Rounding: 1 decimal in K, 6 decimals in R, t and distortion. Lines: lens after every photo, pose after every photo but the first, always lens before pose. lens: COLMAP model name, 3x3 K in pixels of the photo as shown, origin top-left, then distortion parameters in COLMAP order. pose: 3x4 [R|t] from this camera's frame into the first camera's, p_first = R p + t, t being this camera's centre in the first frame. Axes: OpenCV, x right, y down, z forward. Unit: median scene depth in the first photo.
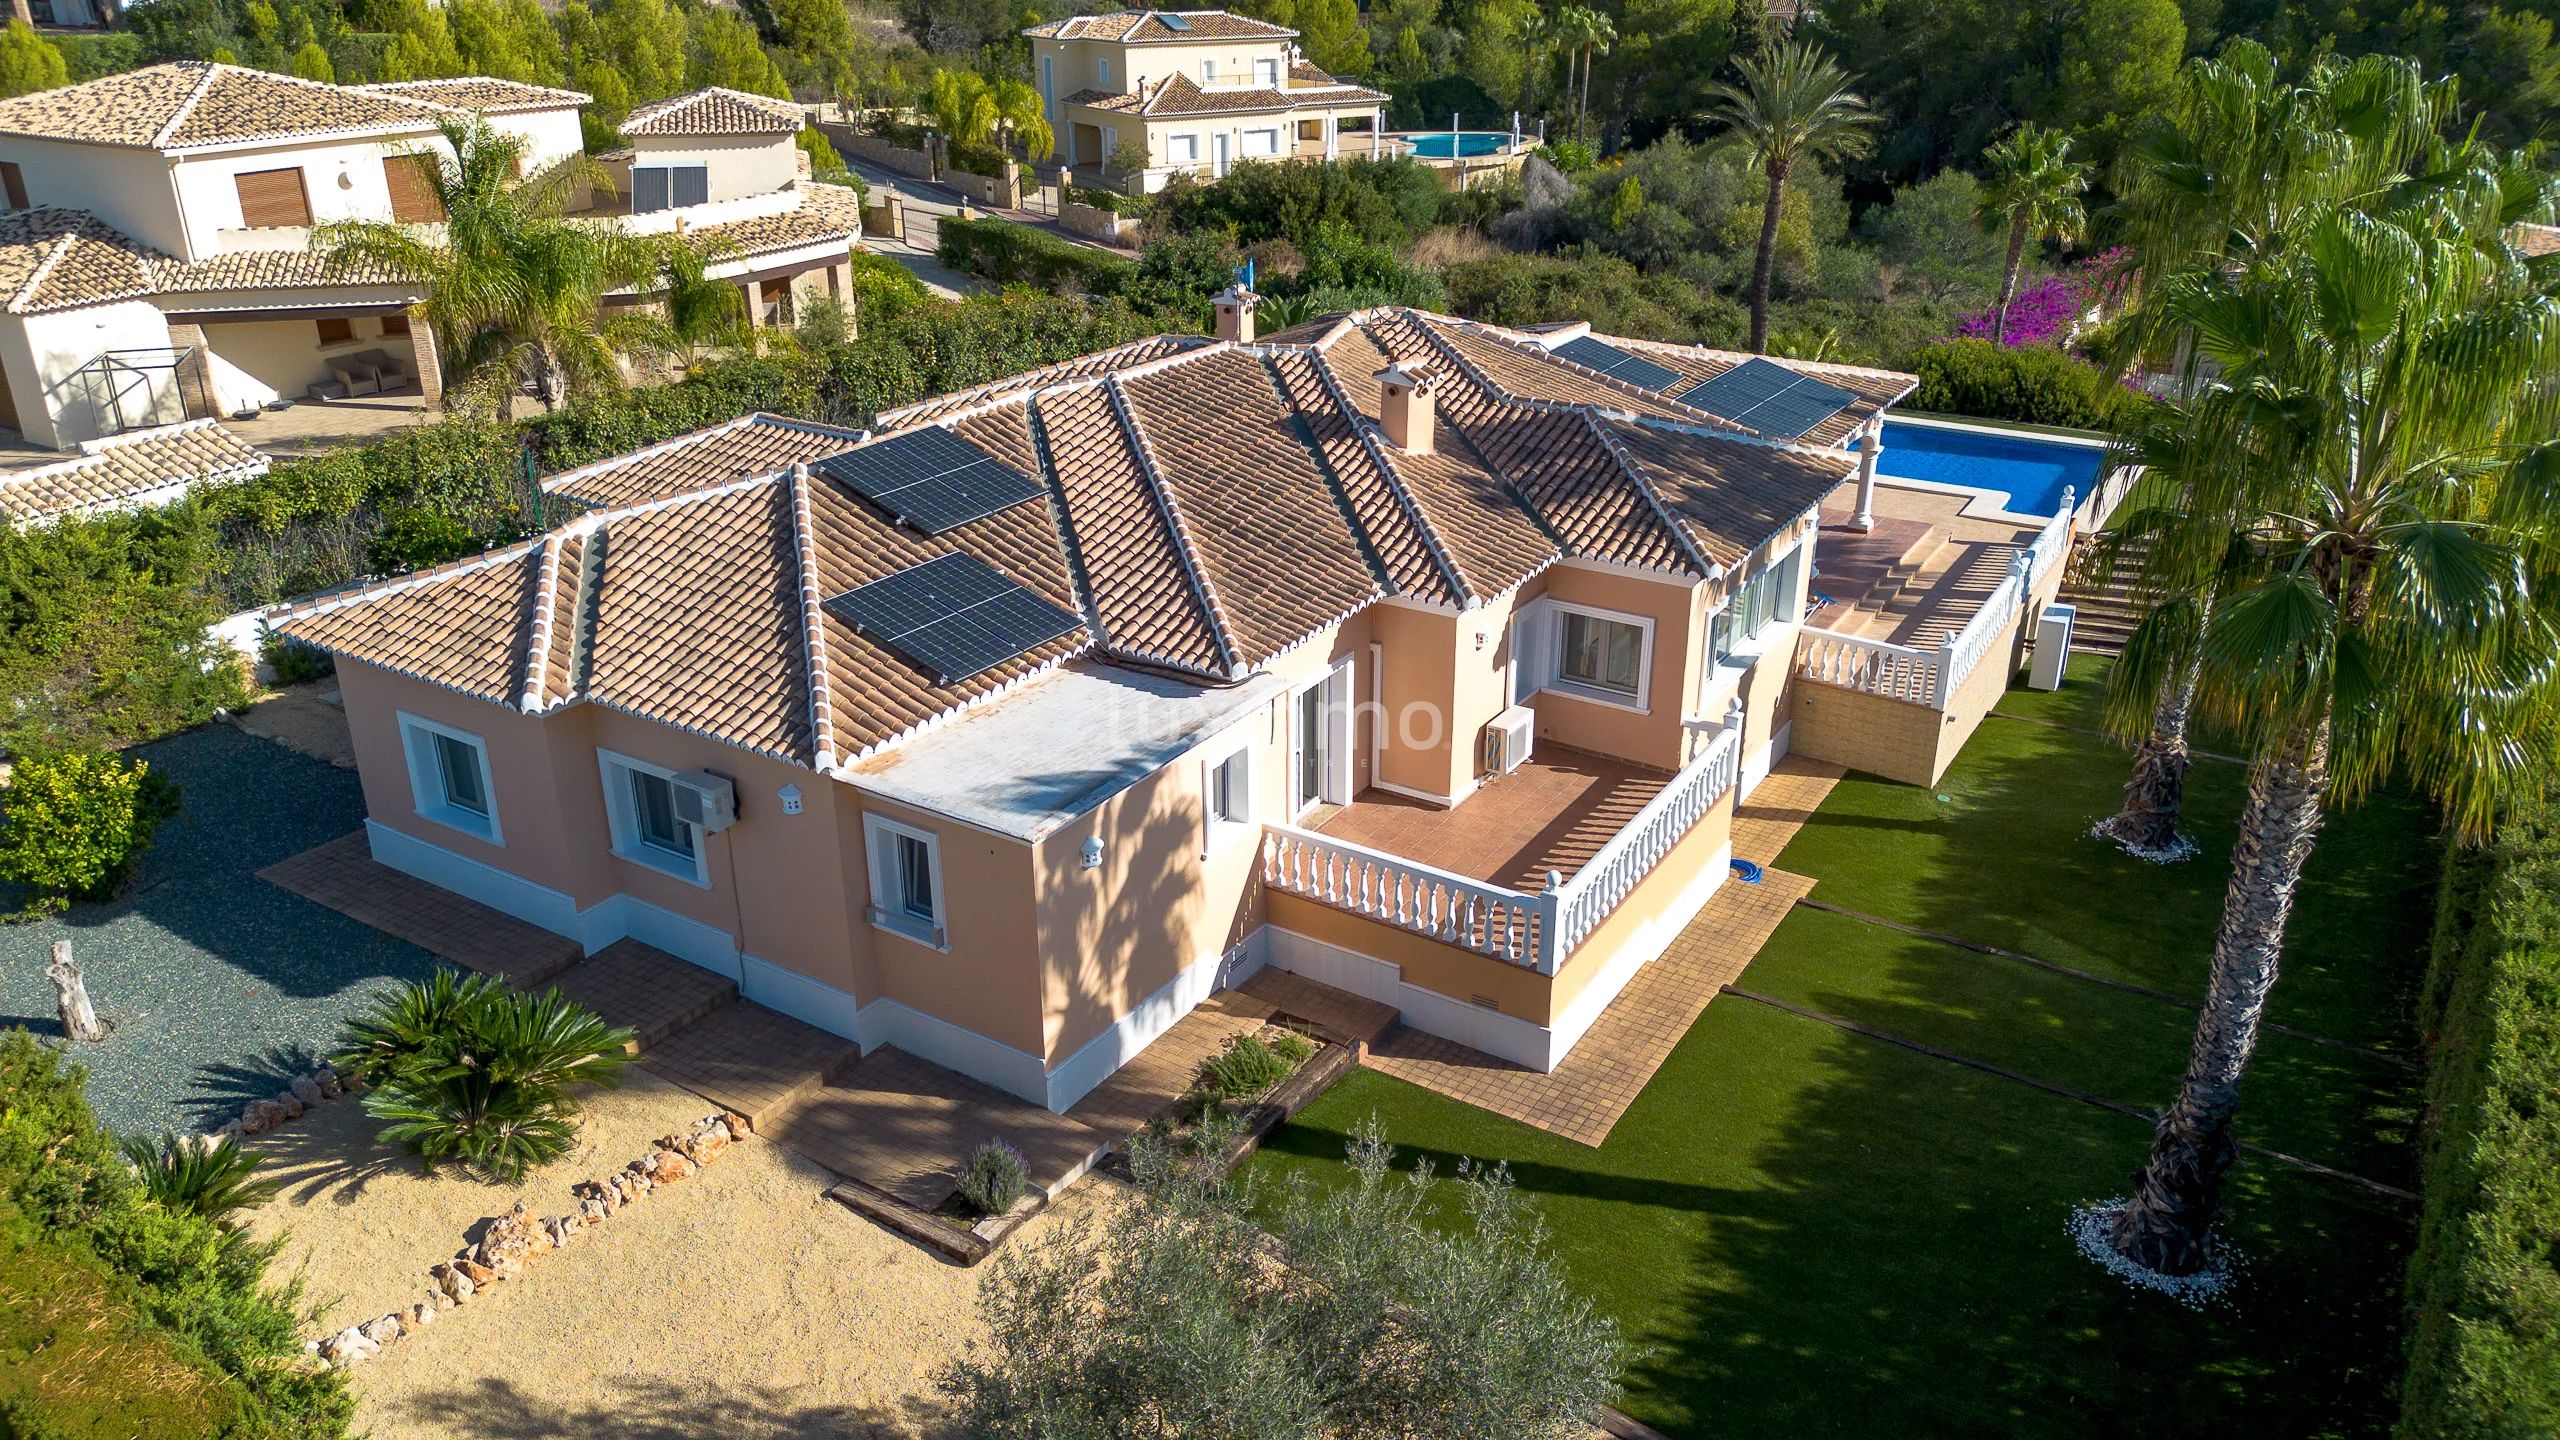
lens RADIAL K [[1780.9, 0, 1284.3], [0, 1780.9, 714.9], [0, 0, 1]] dist [0.043304, -0.026030]
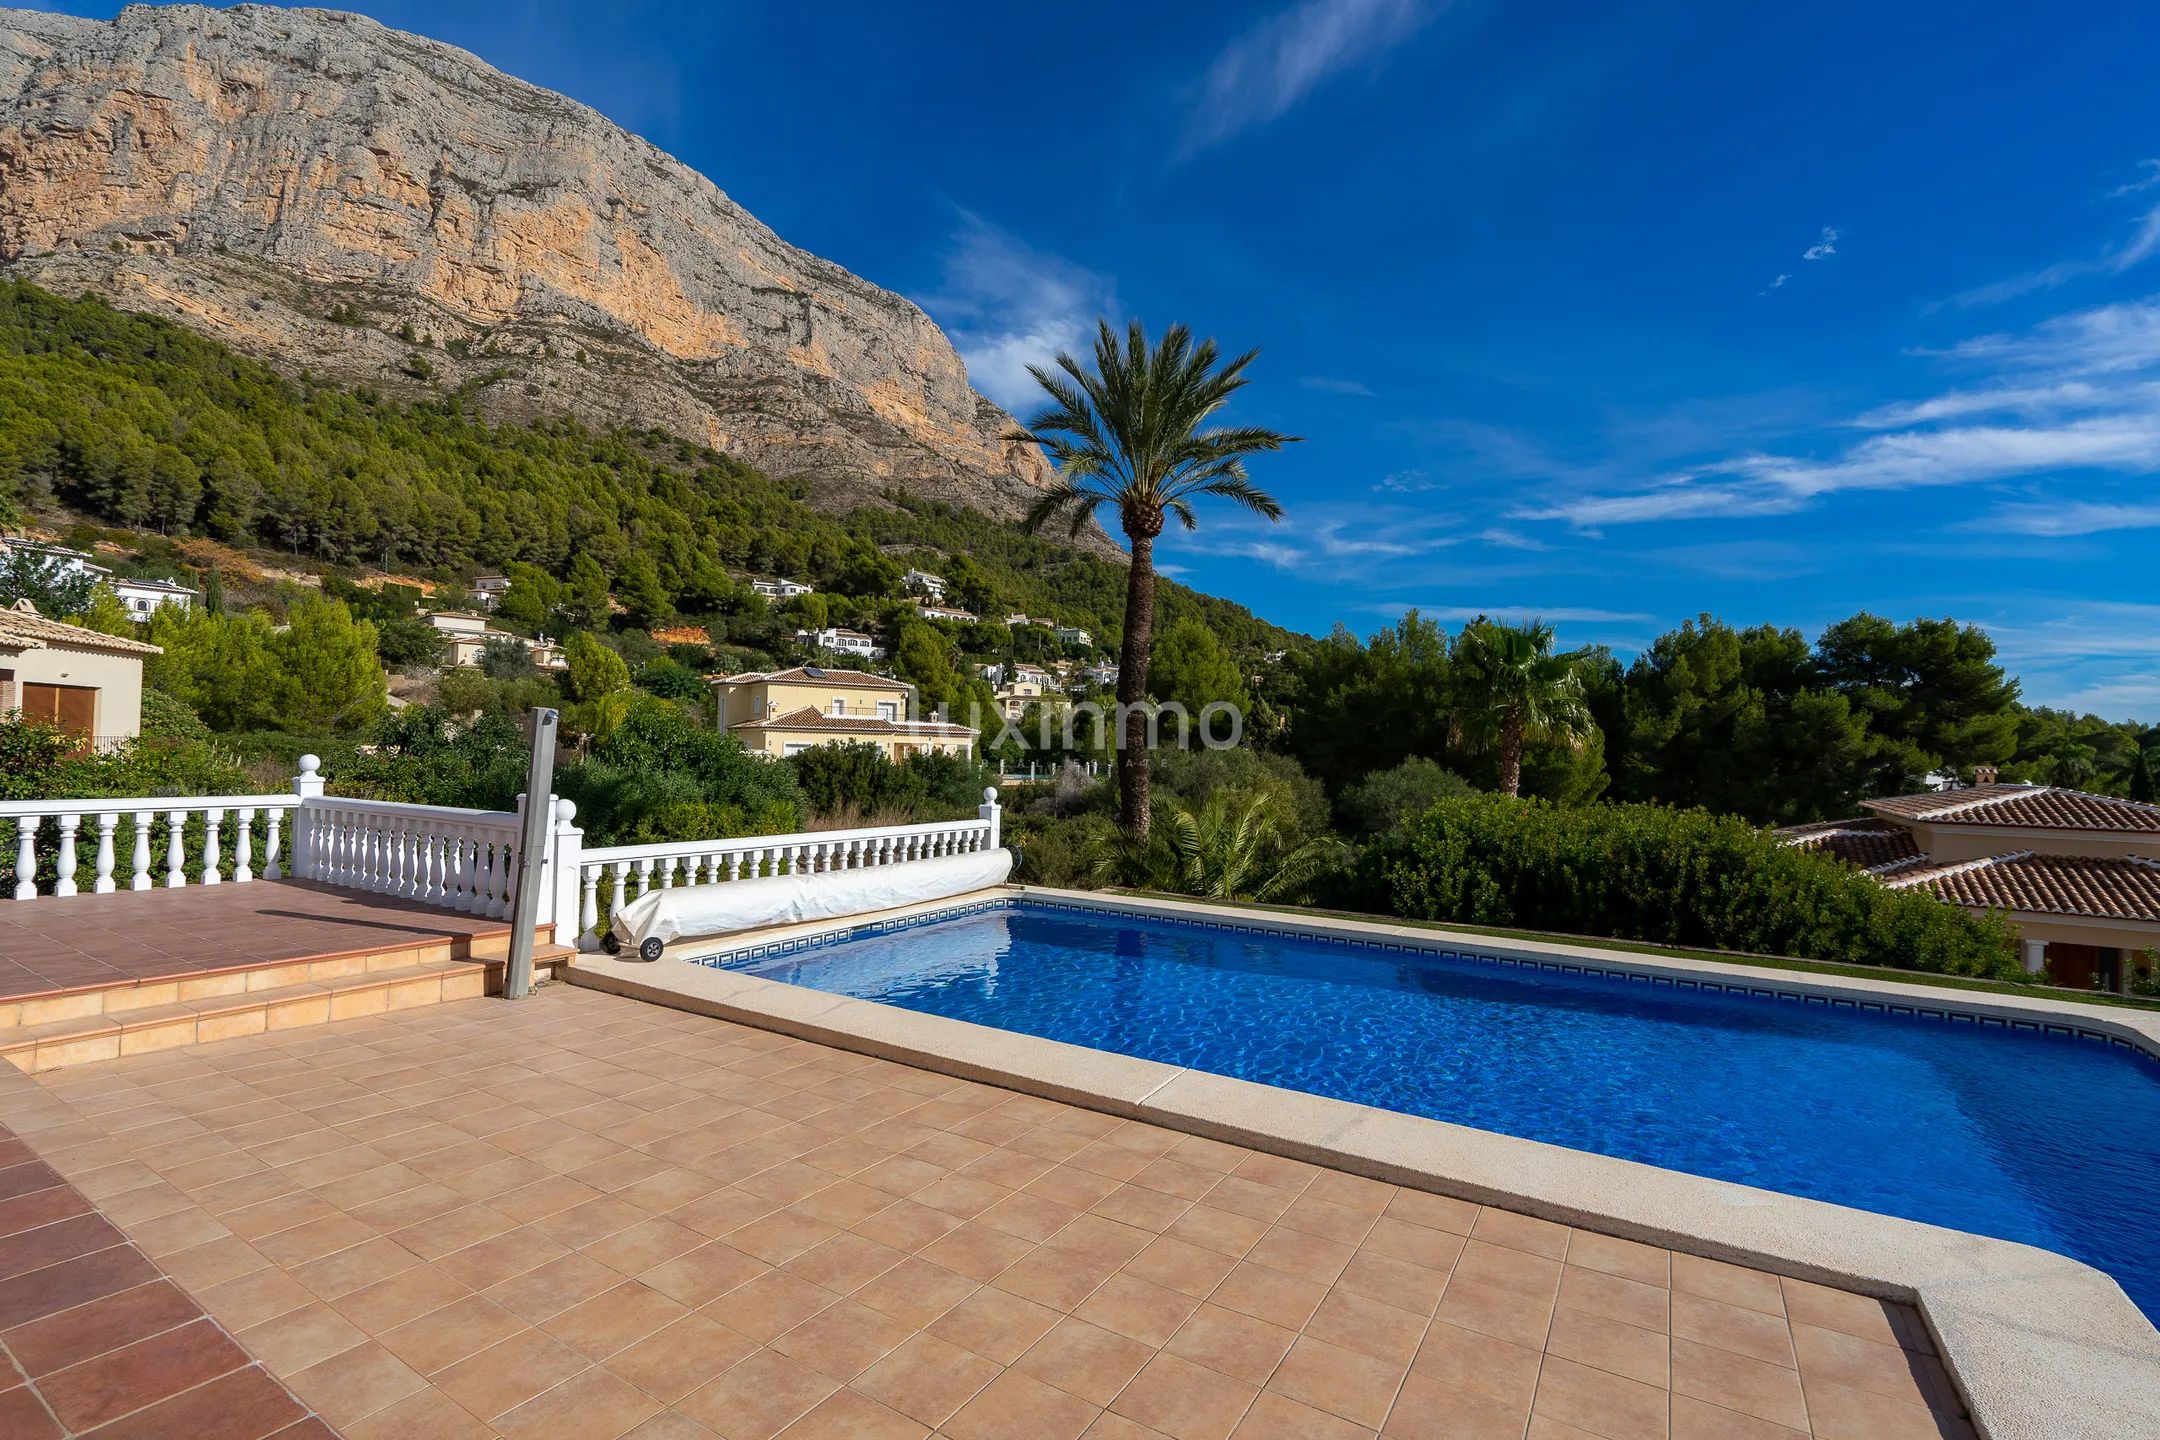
lens RADIAL K [[953.8, 0, 1089.2], [0, 953.8, 720.5], [0, 0, 1]] dist [-0.003177, 0.001282]
pose [[0.999410, 0.029619, 0.017412, 0.160317], [-0.019178, 0.901398, -0.432566, -0.067055], [-0.028508, 0.431976, 0.901434, 0.466711]]
